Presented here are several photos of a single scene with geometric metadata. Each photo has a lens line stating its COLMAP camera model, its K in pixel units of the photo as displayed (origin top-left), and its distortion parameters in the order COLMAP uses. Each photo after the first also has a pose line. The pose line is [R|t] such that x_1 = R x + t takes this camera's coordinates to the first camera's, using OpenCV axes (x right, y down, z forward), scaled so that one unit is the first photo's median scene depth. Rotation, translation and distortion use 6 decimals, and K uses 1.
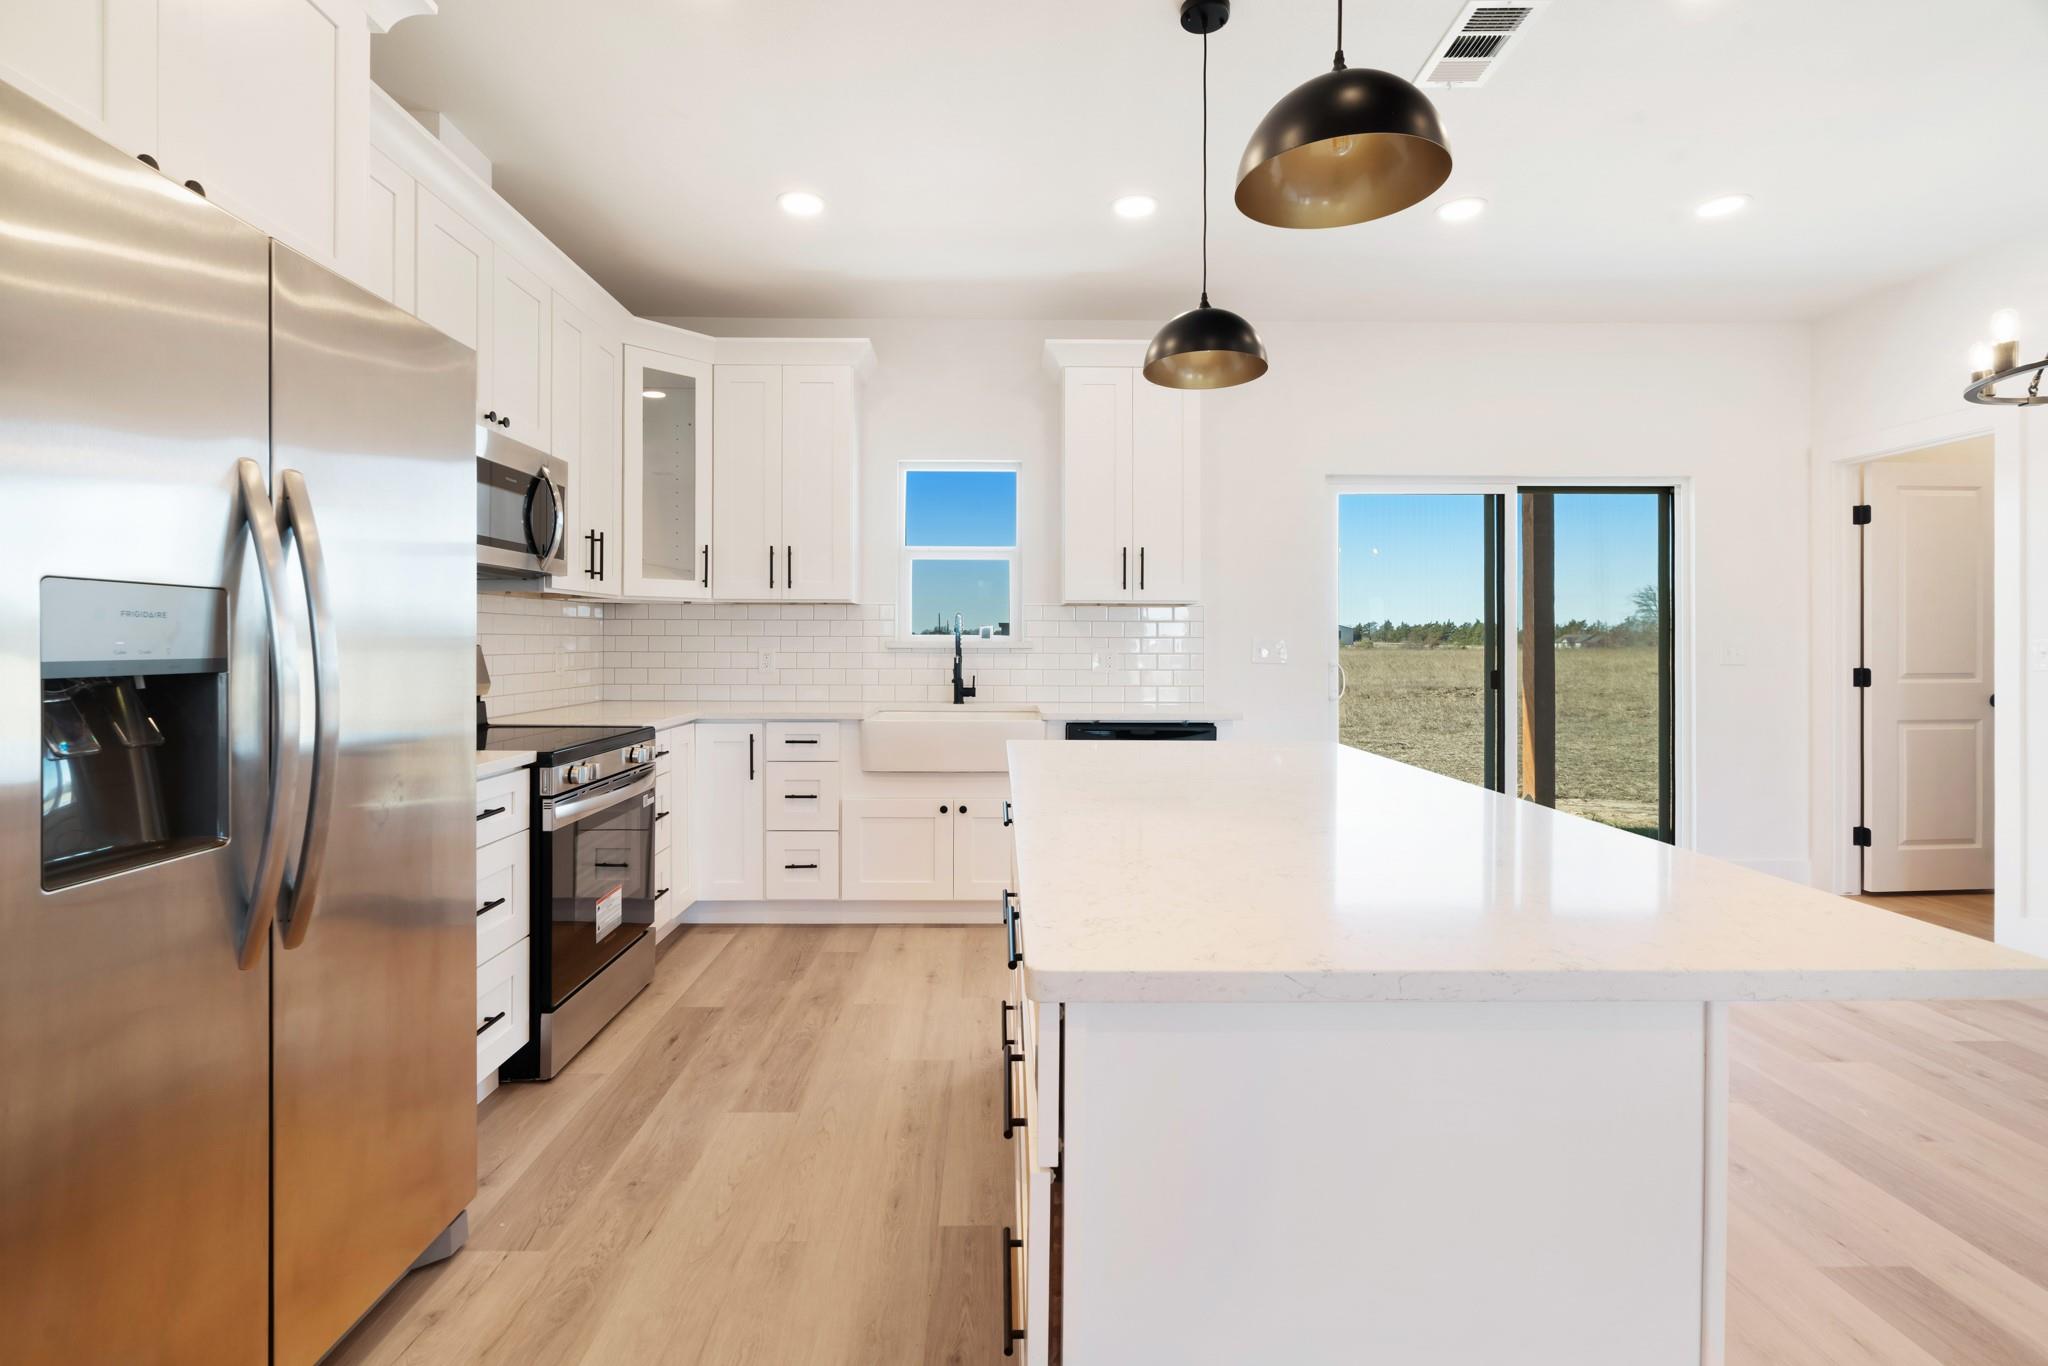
lens RADIAL K [[949.8, 0, 1069.3], [0, 949.8, 616.8], [0, 0, 1]] dist [0.005256, 0.000809]
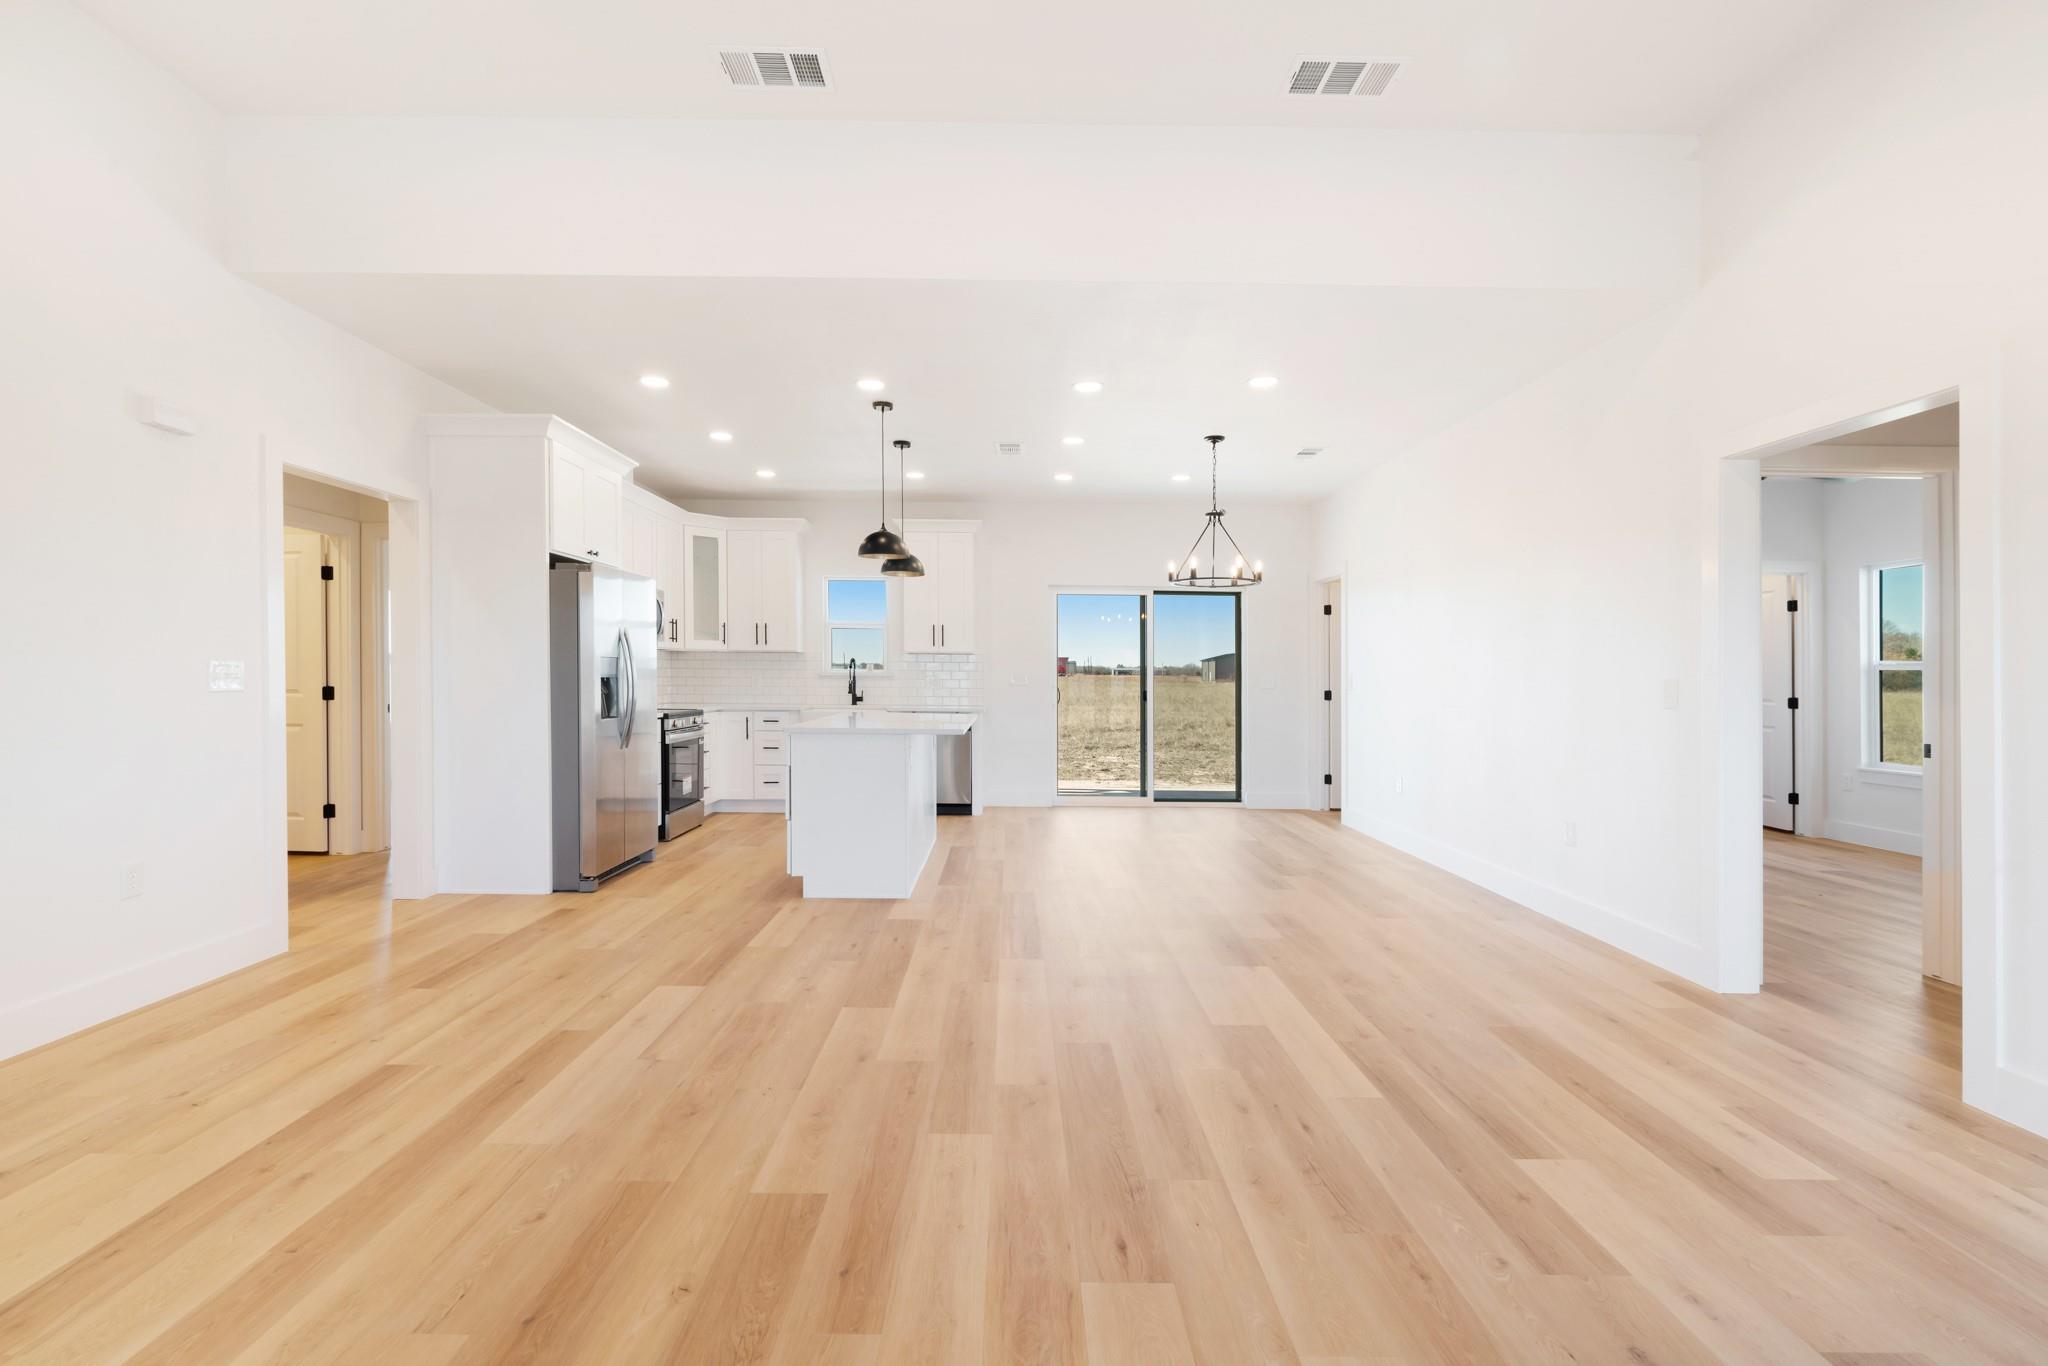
lens RADIAL K [[949.8, 0, 1026.7], [0, 949.8, 681.0], [0, 0, 1]] dist [0.005256, 0.000809]
pose [[0.999063, 0.006219, -0.042841, 0.349721], [-0.004952, 0.999549, 0.029628, -0.016935], [0.043006, -0.029389, 0.998642, -1.000791]]
